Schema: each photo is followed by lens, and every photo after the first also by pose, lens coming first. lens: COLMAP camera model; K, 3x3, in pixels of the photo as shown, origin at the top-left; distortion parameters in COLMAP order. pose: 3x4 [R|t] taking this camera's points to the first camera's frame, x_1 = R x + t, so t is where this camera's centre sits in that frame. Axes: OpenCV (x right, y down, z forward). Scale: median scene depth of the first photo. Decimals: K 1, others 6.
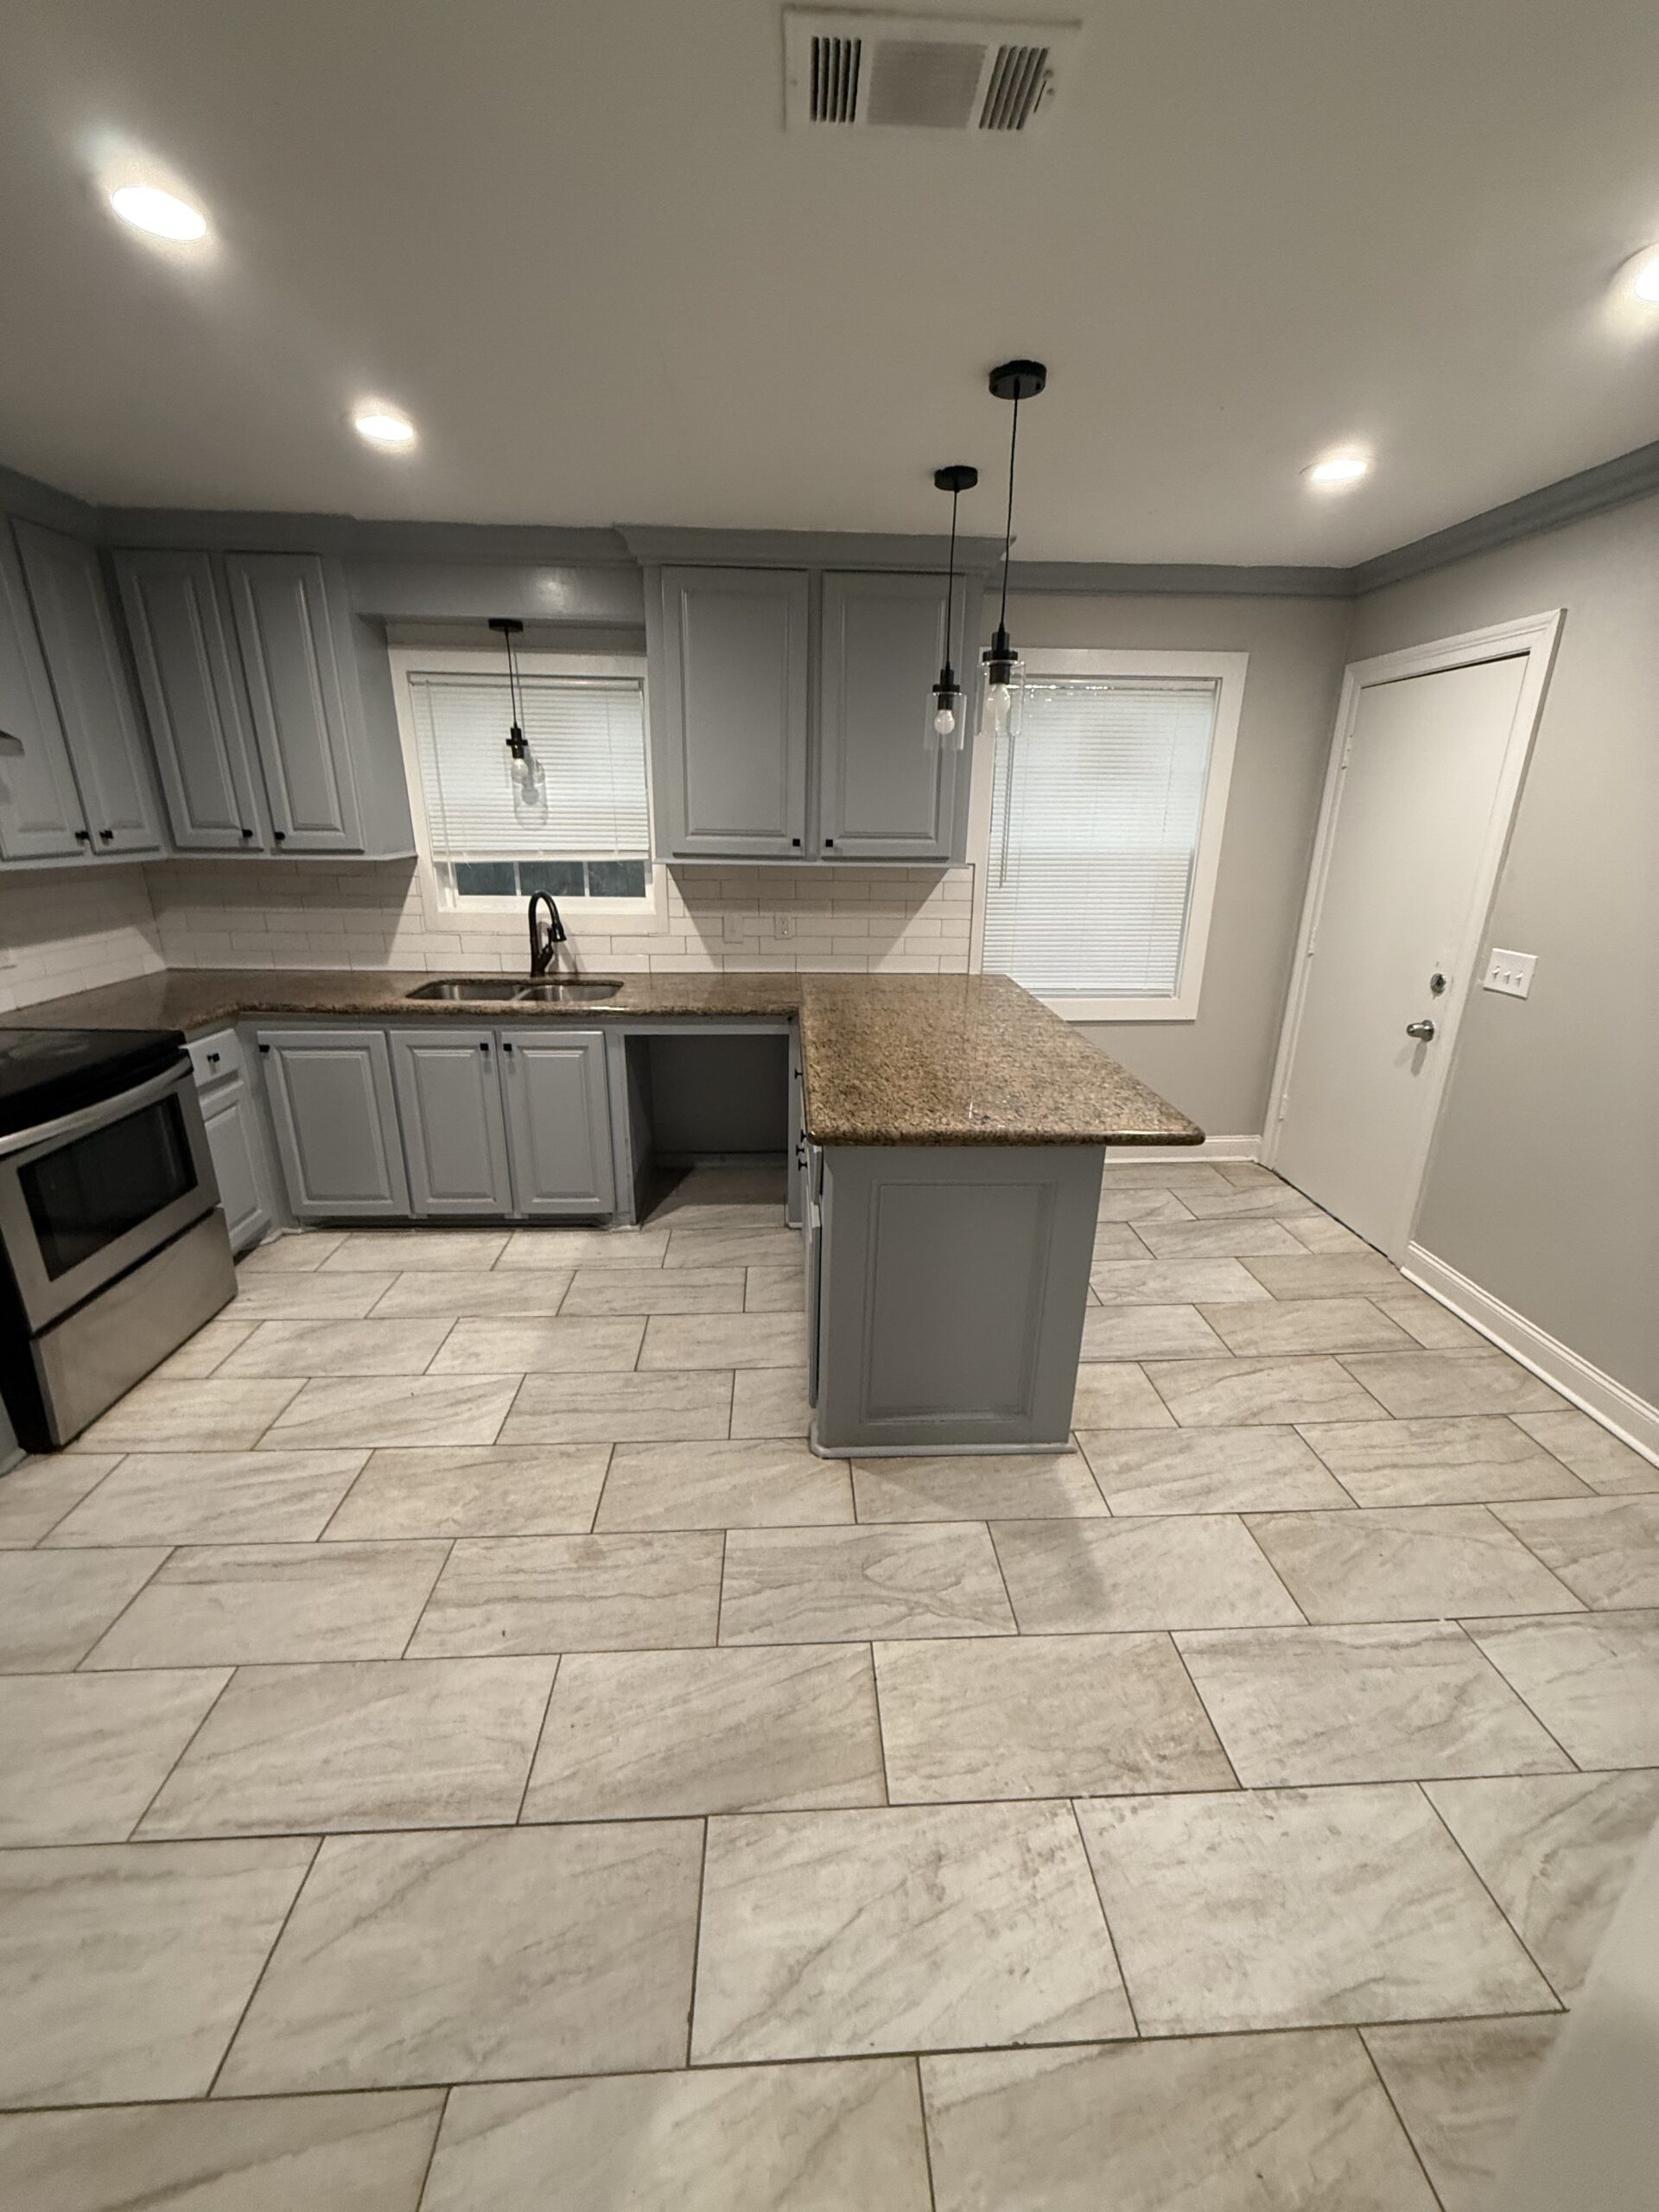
lens RADIAL K [[878.2, 0, 830.8], [0, 878.2, 1097.6], [0, 0, 1]] dist [-0.000995, 0.000695]
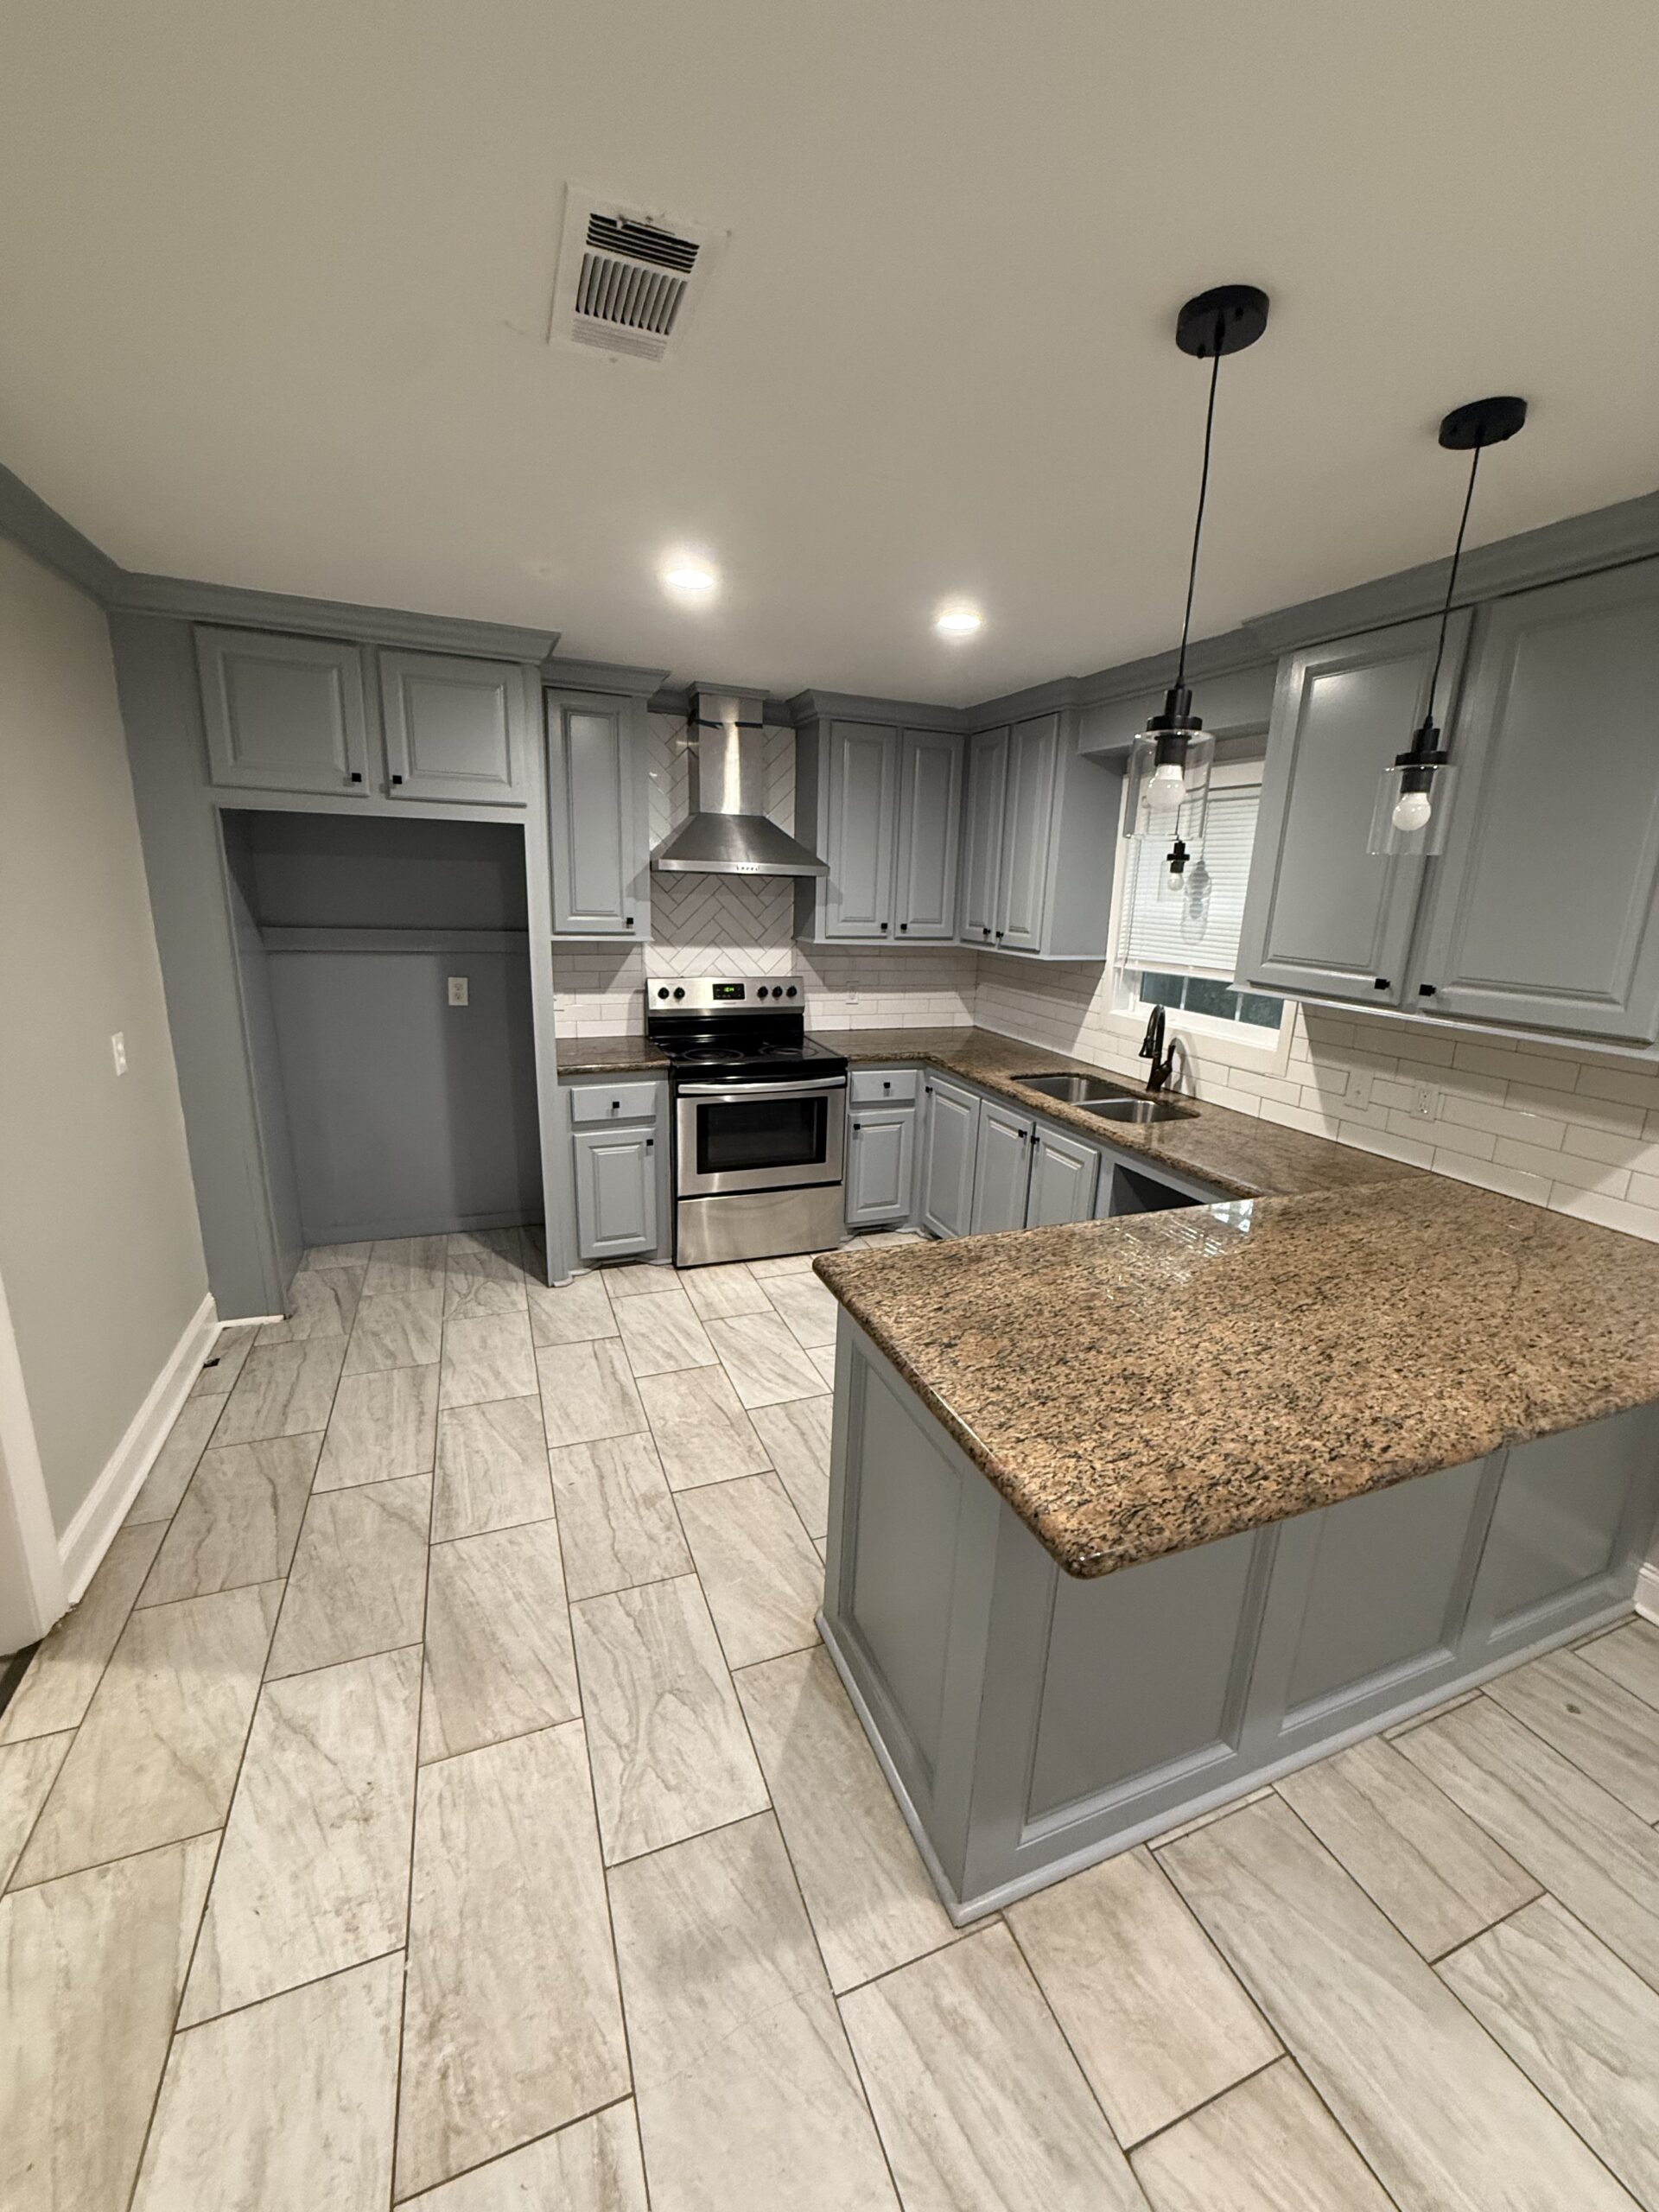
lens RADIAL K [[878.2, 0, 833.9], [0, 878.2, 1097.0], [0, 0, 1]] dist [-0.000995, 0.000695]
pose [[0.323767, 0.224458, -0.919126, 0.715244], [-0.327296, 0.938046, 0.113787, -0.207197], [0.887723, 0.263986, 0.377173, 0.536781]]
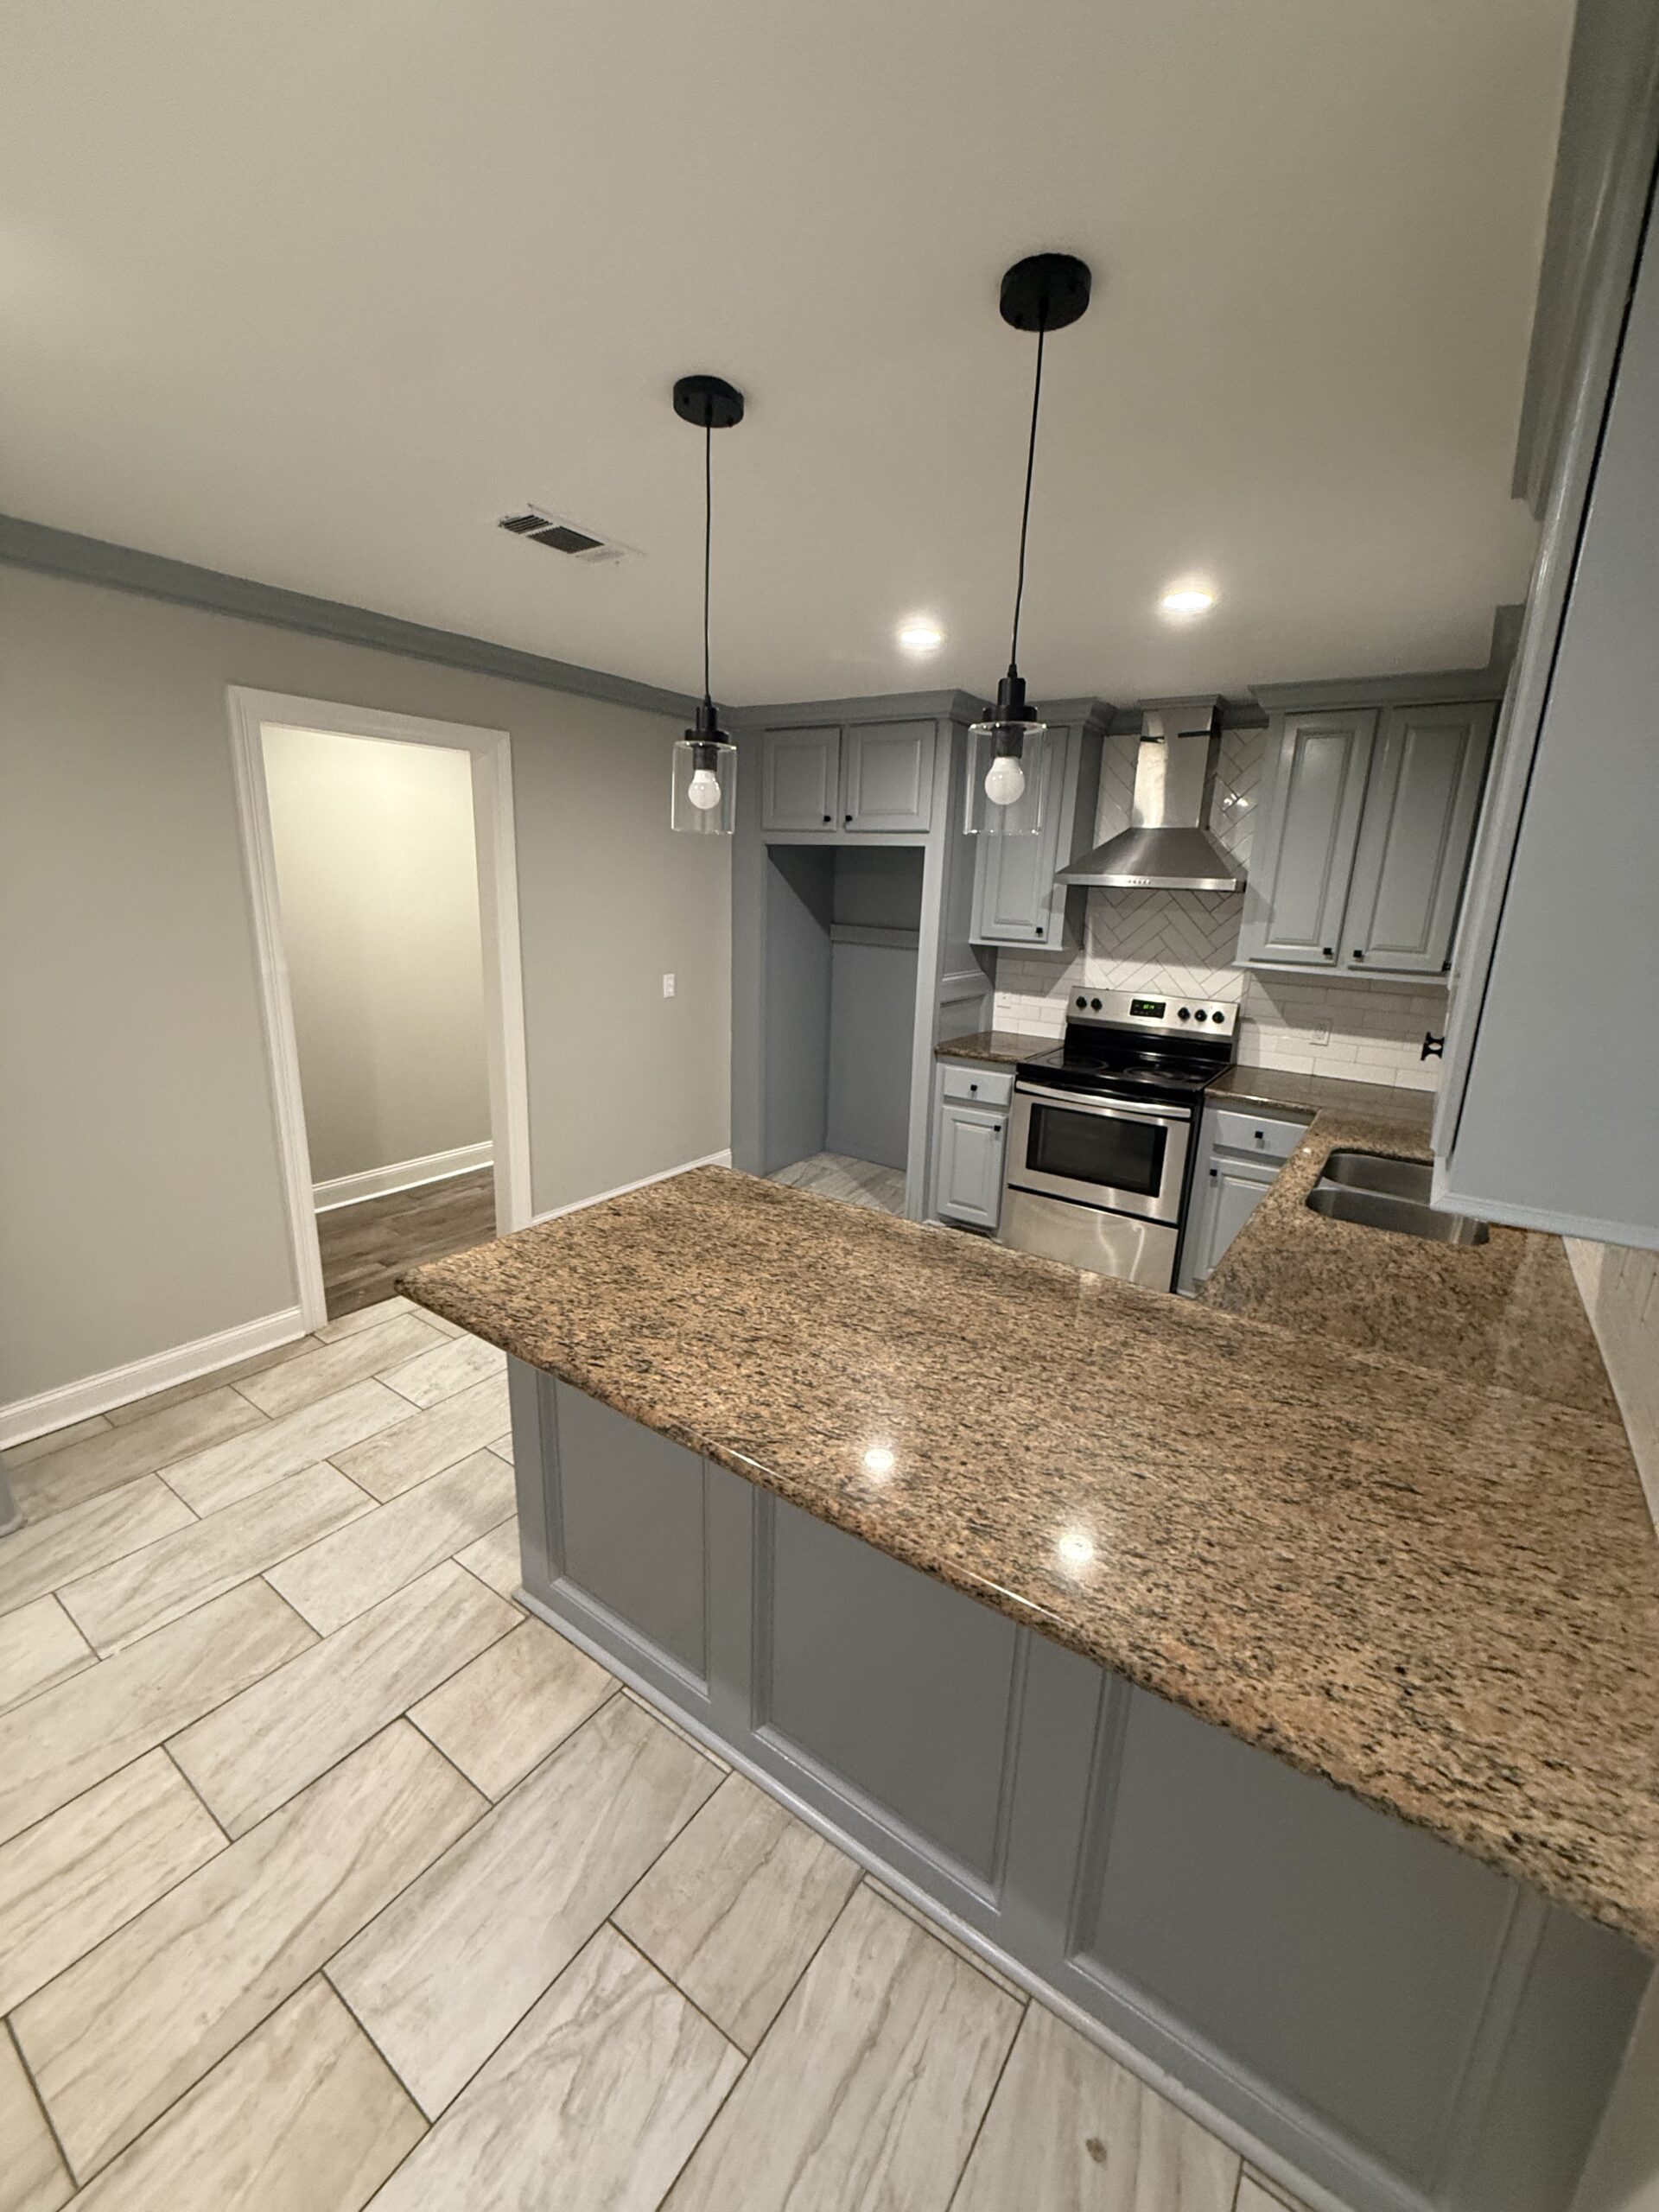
lens RADIAL K [[878.2, 0, 838.5], [0, 878.2, 1095.1], [0, 0, 1]] dist [-0.000995, 0.000695]
pose [[-0.608391, 0.155901, -0.778175, 0.716700], [-0.293389, 0.866877, 0.403048, -0.524244], [0.737417, 0.473519, -0.481660, 1.476388]]
